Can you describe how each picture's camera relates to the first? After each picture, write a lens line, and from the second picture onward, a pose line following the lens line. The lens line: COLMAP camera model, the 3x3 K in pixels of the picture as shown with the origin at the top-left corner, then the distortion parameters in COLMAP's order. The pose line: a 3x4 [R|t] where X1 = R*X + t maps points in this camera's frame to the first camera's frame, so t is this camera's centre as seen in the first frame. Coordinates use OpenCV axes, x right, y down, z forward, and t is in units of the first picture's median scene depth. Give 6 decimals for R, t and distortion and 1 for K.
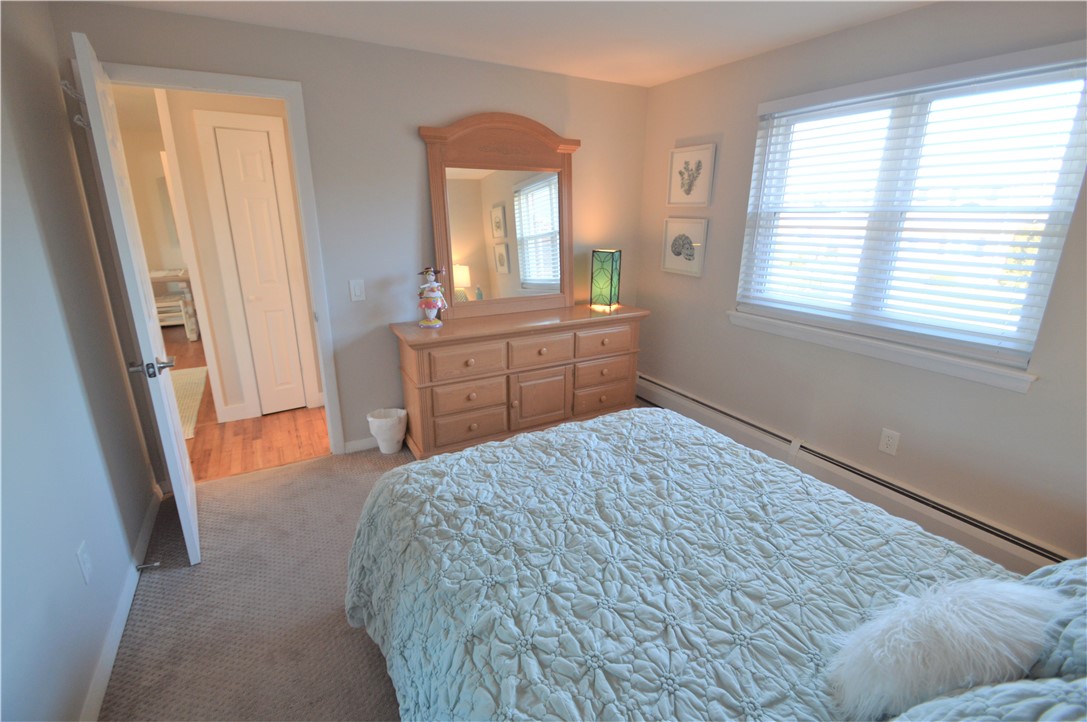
lens RADIAL K [[480.1, 0, 539.9], [0, 480.1, 356.6], [0, 0, 1]] dist [0.009587, -0.016199]
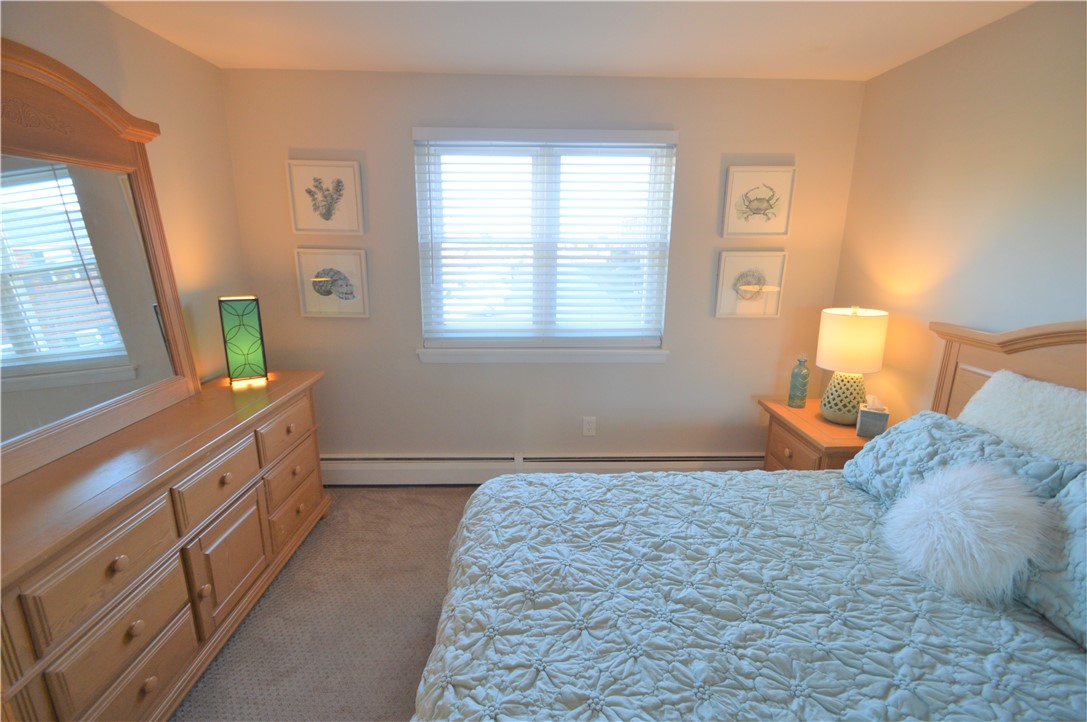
lens RADIAL K [[481.9, 0, 541.5], [0, 481.9, 357.3], [0, 0, 1]] dist [0.013470, -0.017334]
pose [[0.465939, -0.205534, 0.860614, -0.318288], [0.246394, 0.964313, 0.096901, -0.126588], [-0.849818, 0.166900, 0.499953, 0.396440]]
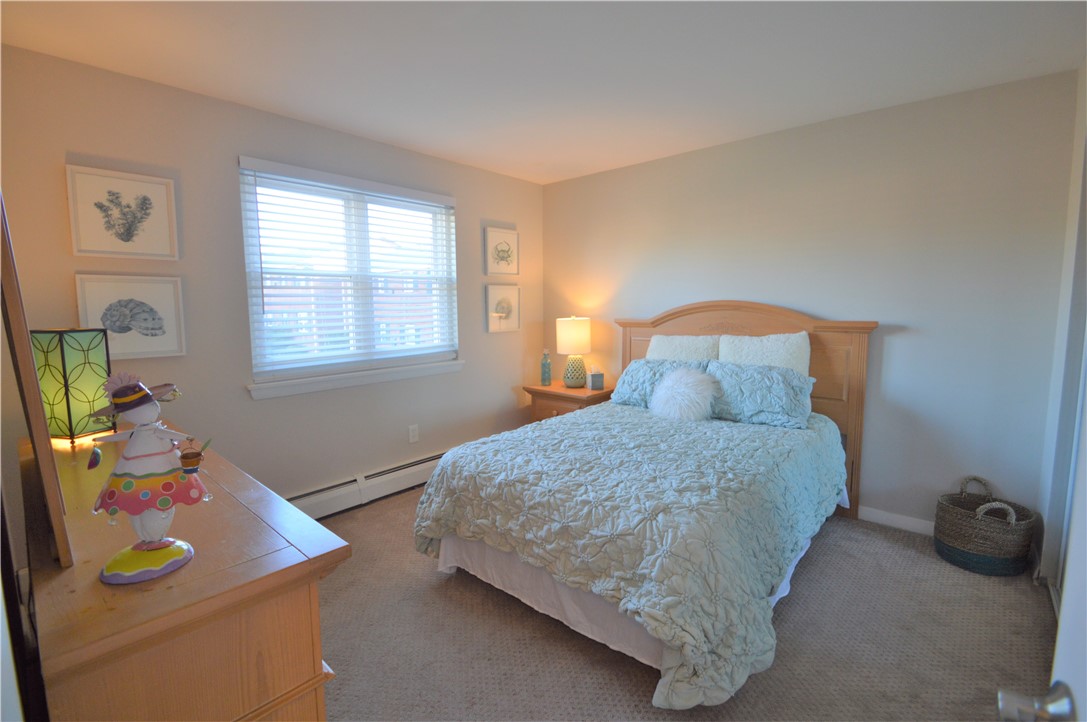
lens RADIAL K [[481.9, 0, 541.5], [0, 481.9, 357.3], [0, 0, 1]] dist [0.013470, -0.017334]
pose [[-0.329686, -0.108655, 0.937817, -0.627288], [0.275429, 0.939072, 0.205626, -0.196996], [-0.903021, 0.326094, -0.279672, 0.860431]]
